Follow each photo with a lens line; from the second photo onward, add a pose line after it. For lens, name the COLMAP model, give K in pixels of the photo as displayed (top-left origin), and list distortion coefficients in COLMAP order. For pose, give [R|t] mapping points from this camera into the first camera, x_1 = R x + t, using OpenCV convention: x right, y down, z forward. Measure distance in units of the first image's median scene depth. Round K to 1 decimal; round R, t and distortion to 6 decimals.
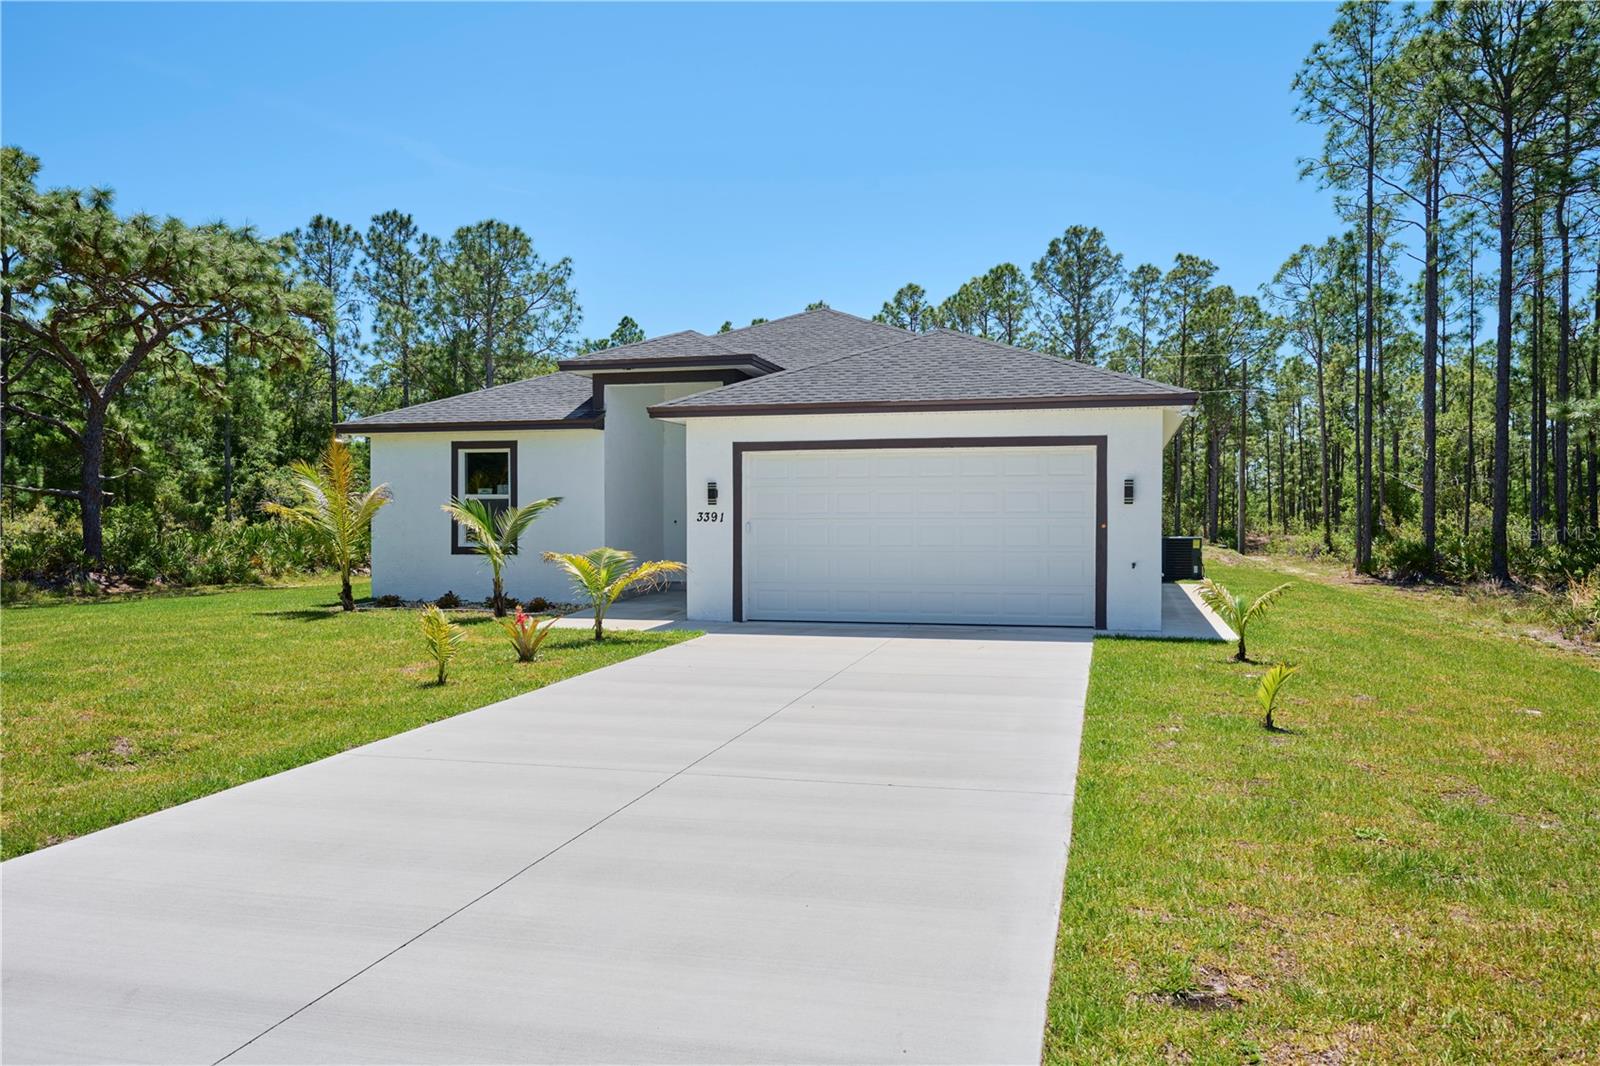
lens RADIAL K [[1143.0, 0, 800.0], [0, 1143.0, 533.0], [0, 0, 1]] dist [-0.000266, 0.000984]
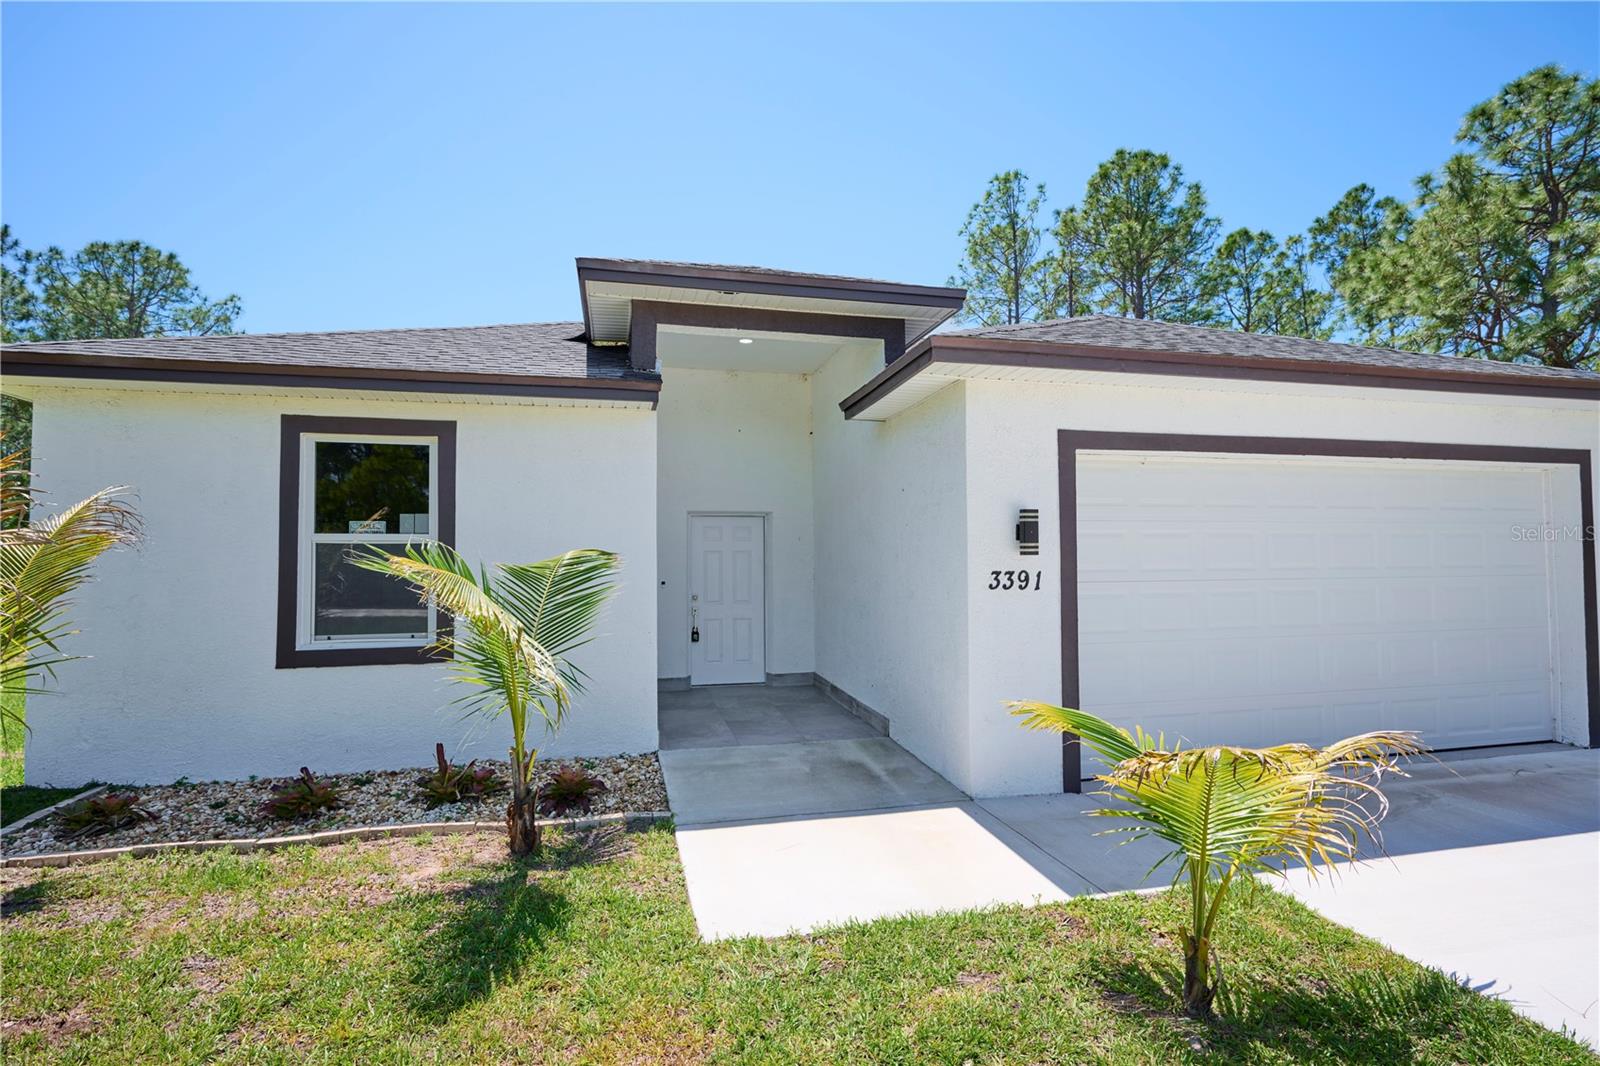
lens RADIAL K [[784.6, 0, 811.6], [0, 784.6, 538.3], [0, 0, 1]] dist [-0.005366, -0.001761]
pose [[0.880244, 0.008923, 0.474437, -0.224535], [0.013765, 0.998922, -0.044325, -0.013021], [-0.474321, 0.045548, 0.879173, 0.534561]]
